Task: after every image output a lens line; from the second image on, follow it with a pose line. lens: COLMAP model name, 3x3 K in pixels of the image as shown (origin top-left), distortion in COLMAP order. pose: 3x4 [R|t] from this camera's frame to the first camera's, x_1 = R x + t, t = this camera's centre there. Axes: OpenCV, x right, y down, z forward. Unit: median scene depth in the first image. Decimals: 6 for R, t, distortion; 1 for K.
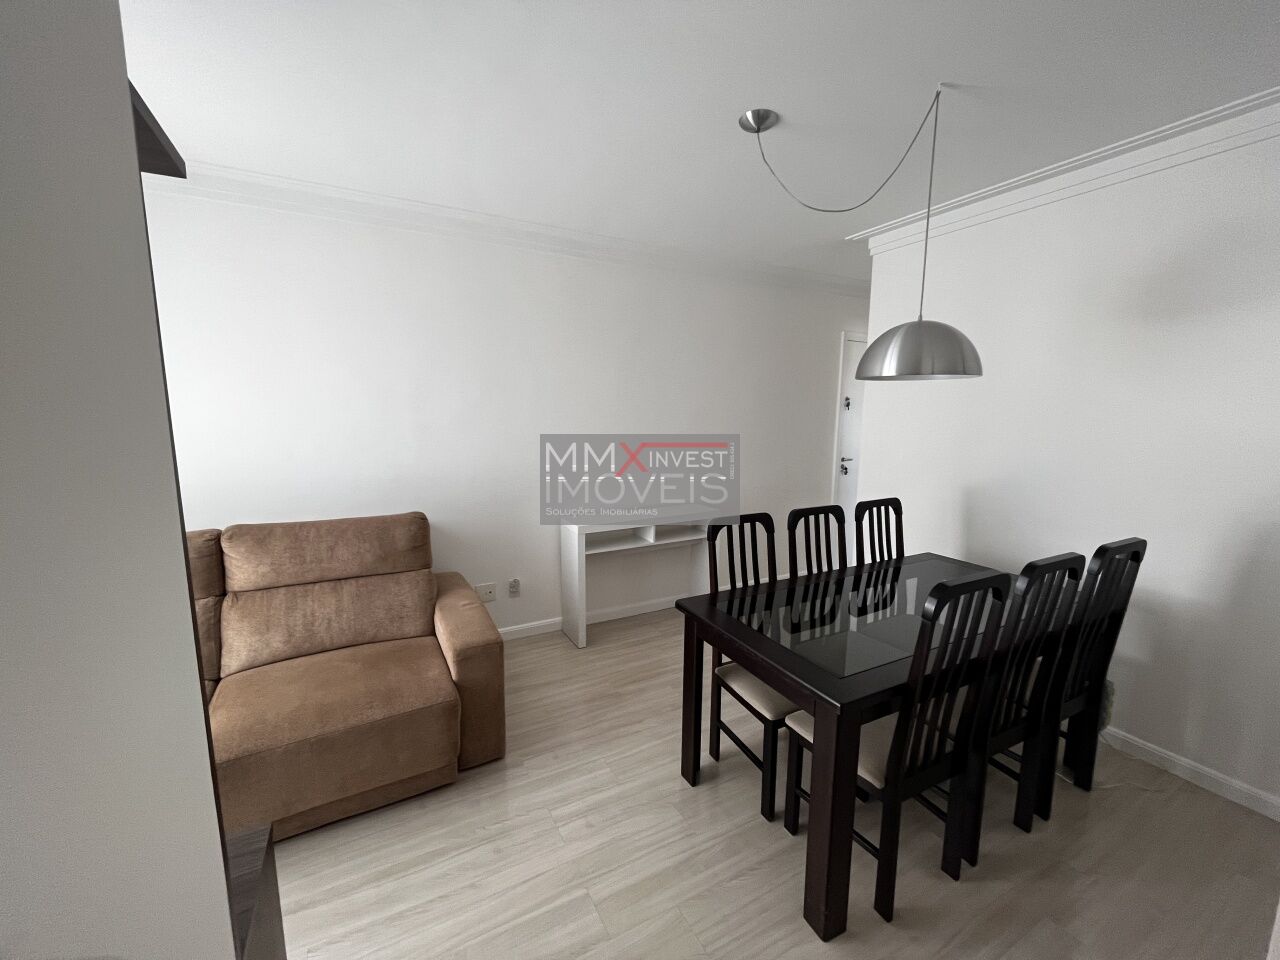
lens RADIAL K [[513.3, 0, 641.1], [0, 513.3, 485.0], [0, 0, 1]] dist [-0.002676, -0.000860]
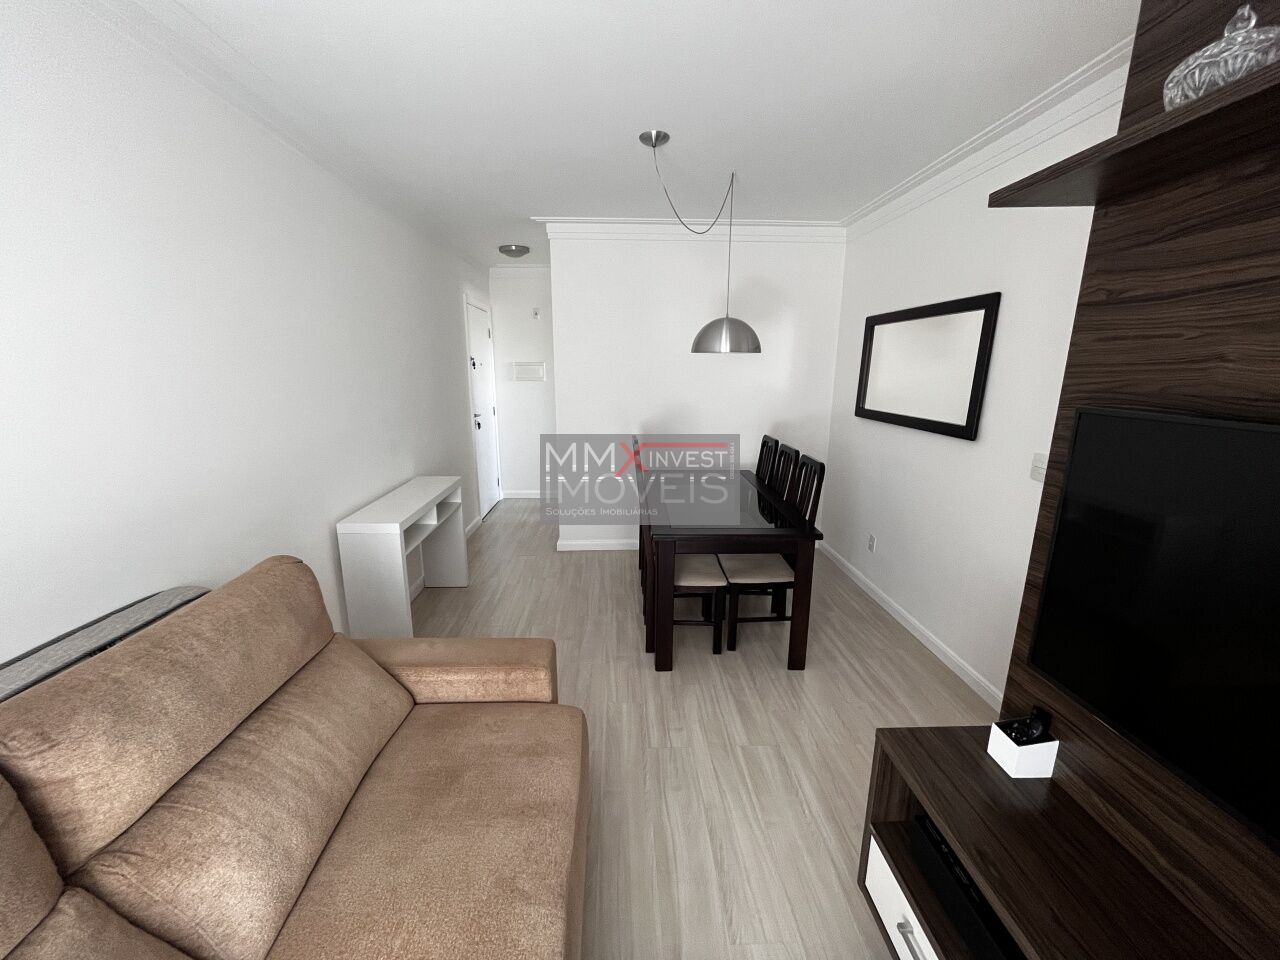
lens RADIAL K [[513.3, 0, 637.2], [0, 513.3, 483.3], [0, 0, 1]] dist [-0.002676, -0.000860]
pose [[0.438124, -0.200241, 0.876328, -0.924803], [0.126573, 0.978903, 0.160399, -0.085727], [-0.889959, 0.040645, 0.454226, 0.450134]]
